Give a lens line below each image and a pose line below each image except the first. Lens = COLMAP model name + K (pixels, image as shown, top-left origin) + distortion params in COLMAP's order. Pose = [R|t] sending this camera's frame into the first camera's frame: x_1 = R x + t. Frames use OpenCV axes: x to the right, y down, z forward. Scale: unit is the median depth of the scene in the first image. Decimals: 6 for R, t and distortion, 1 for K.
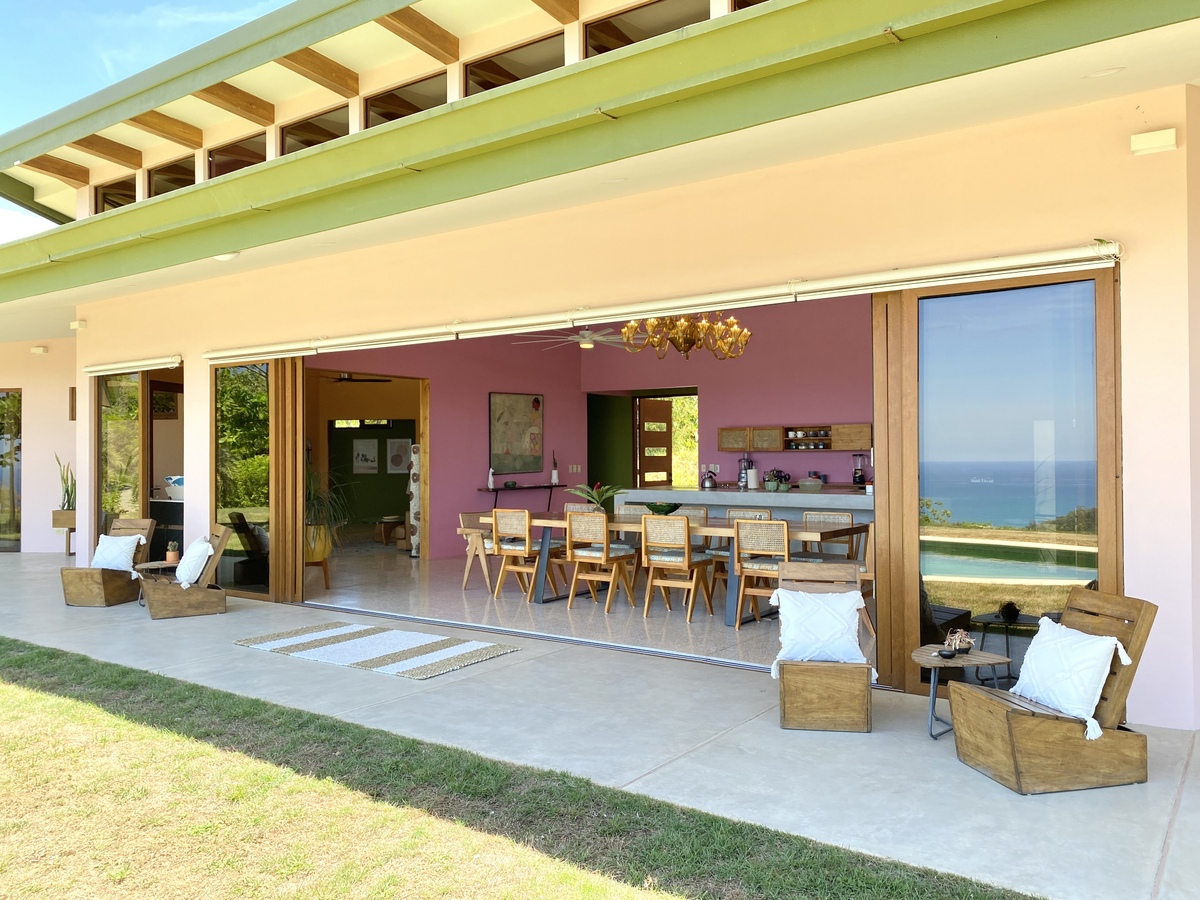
lens RADIAL K [[918.3, 0, 600.0], [0, 918.3, 450.0], [0, 0, 1]] dist [0.000490, -0.000296]
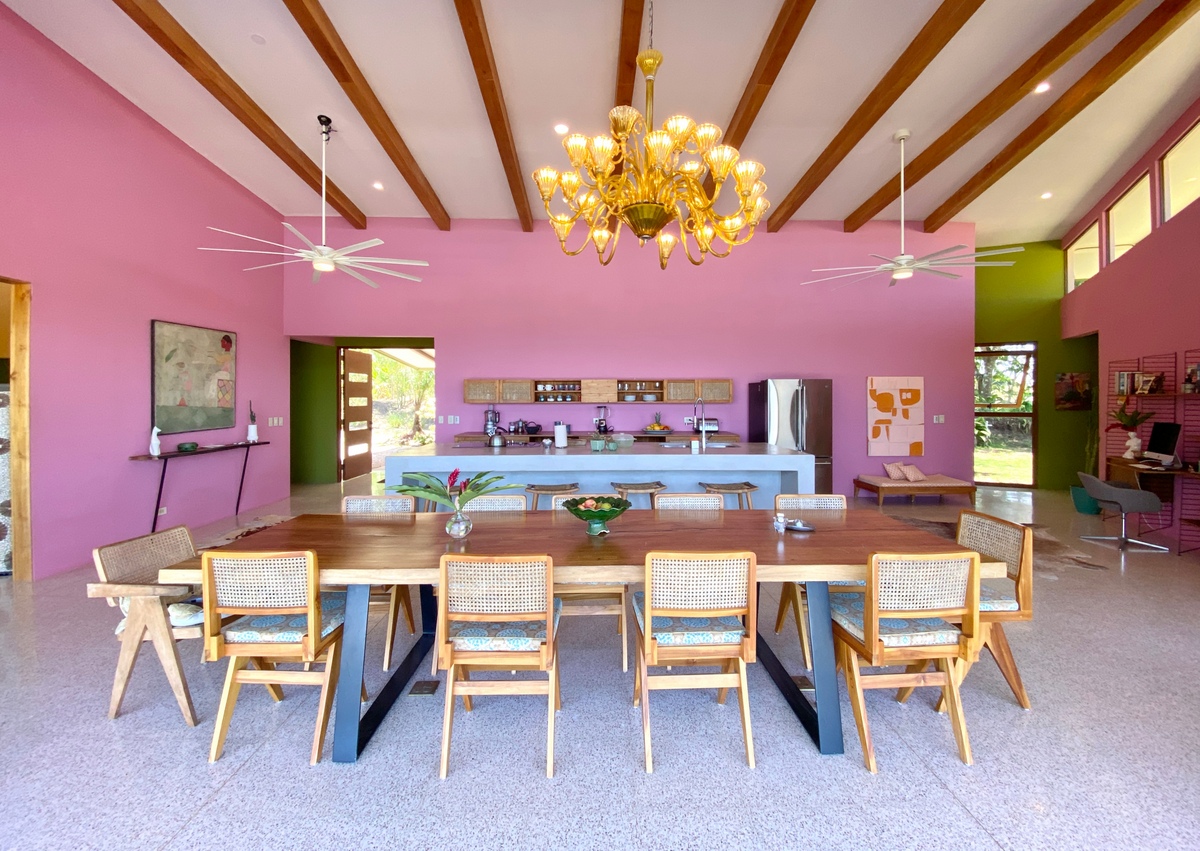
lens RADIAL K [[490.6, 0, 601.3], [0, 490.6, 400.9], [0, 0, 1]] dist [0.000329, -0.014459]
pose [[0.792693, 0.004017, 0.609608, -0.074341], [-0.007693, 0.999965, 0.003415, -0.003778], [-0.609572, -0.007397, 0.792696, 0.494260]]
